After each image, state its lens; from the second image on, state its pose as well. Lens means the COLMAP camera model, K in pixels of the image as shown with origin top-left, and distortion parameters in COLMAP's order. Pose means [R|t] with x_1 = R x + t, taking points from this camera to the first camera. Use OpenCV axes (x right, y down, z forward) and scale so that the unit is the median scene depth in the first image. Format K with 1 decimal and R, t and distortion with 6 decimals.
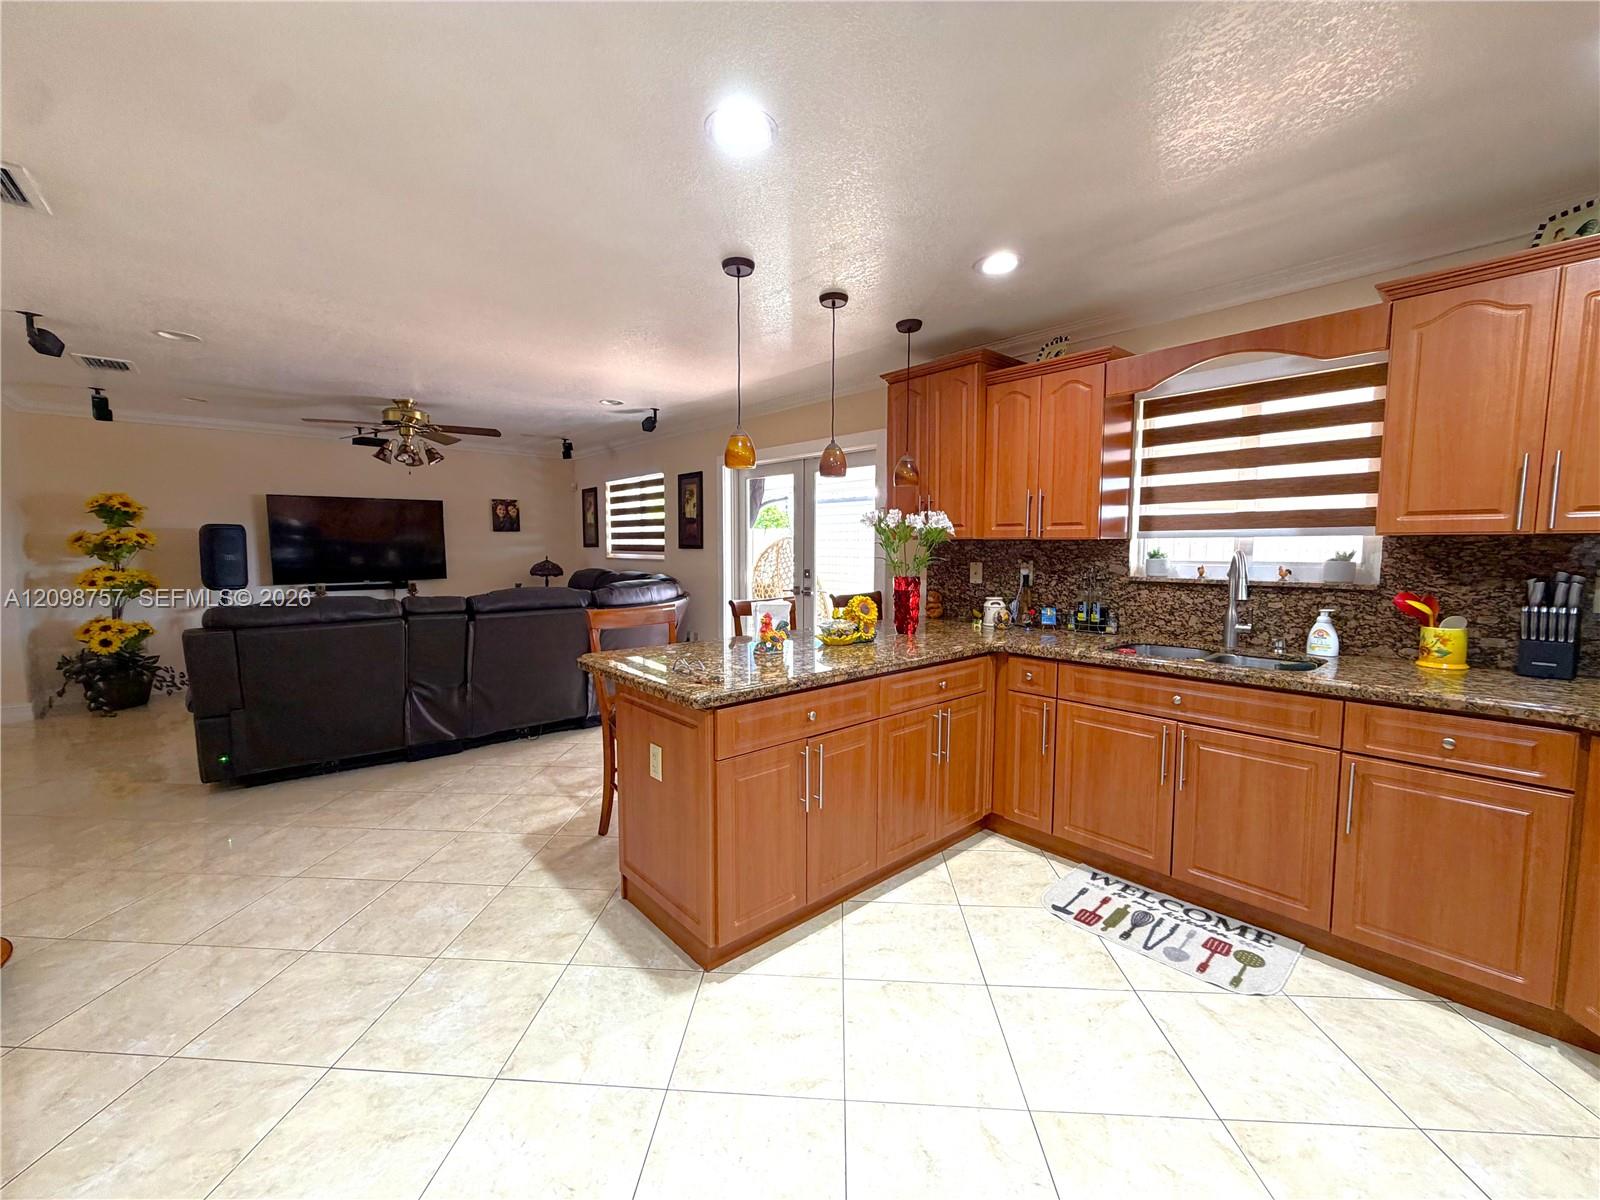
lens RADIAL K [[640.6, 0, 794.9], [0, 640.6, 600.2], [0, 0, 1]] dist [0.000317, -0.000384]
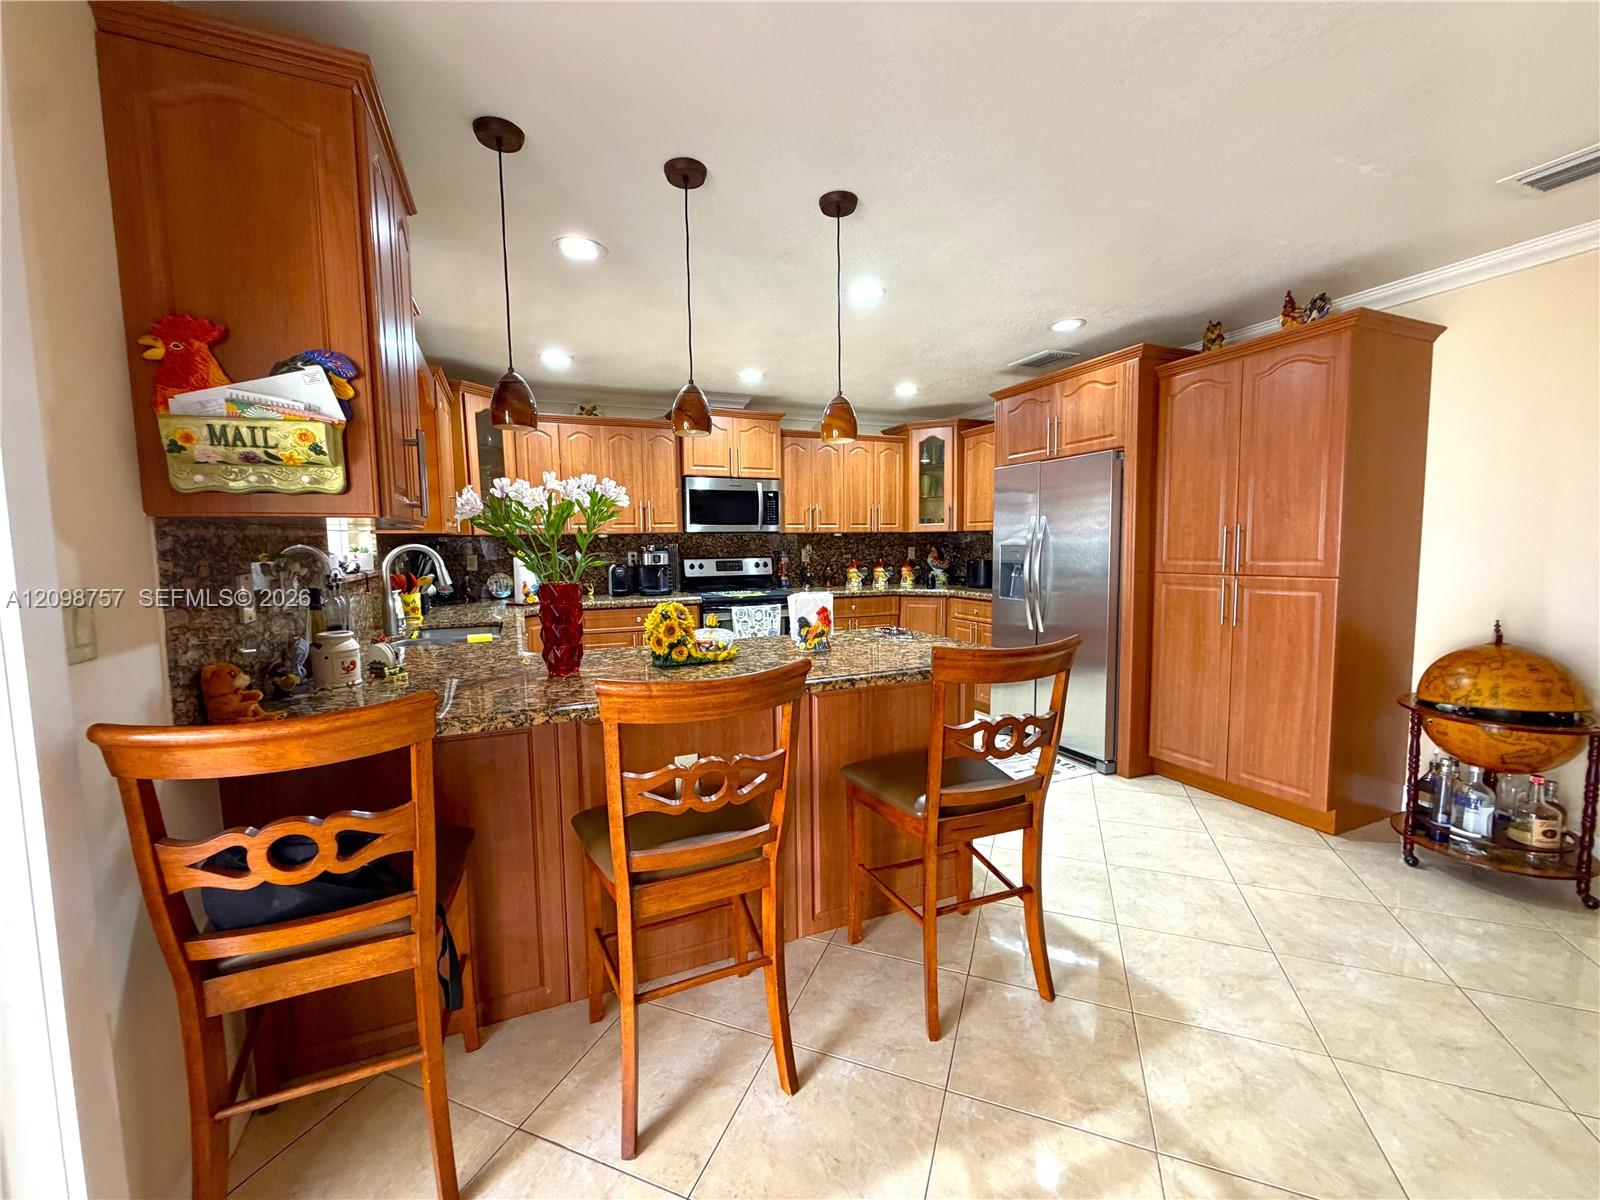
lens RADIAL K [[640.6, 0, 794.9], [0, 640.6, 600.2], [0, 0, 1]] dist [0.000317, -0.000384]
pose [[-0.952250, -0.016265, 0.304885, -0.163849], [0.037939, 0.984537, 0.171018, -0.081594], [-0.302952, 0.174419, -0.936909, 1.039571]]
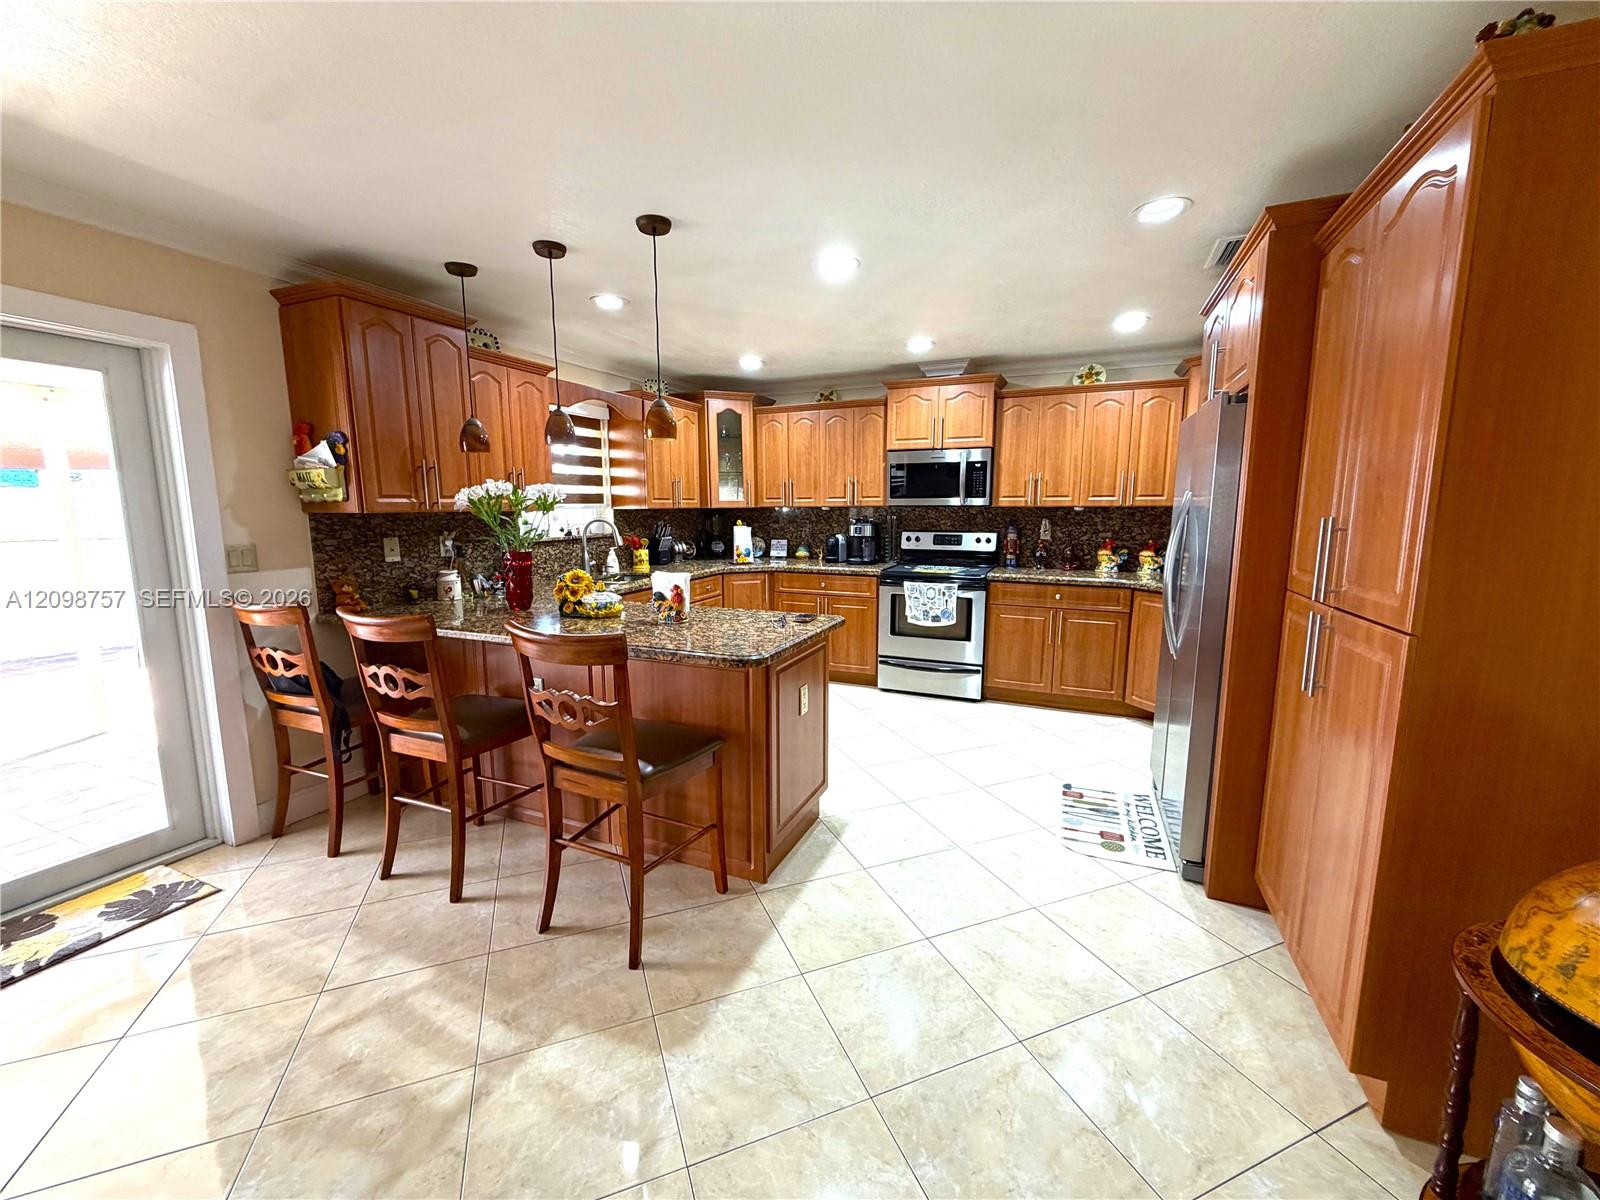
lens RADIAL K [[640.6, 0, 794.9], [0, 640.6, 600.2], [0, 0, 1]] dist [0.000317, -0.000384]
pose [[-0.426625, -0.131568, 0.894808, -0.597604], [0.080597, 0.979896, 0.182506, -0.072385], [-0.900830, 0.149980, -0.407444, 0.698410]]
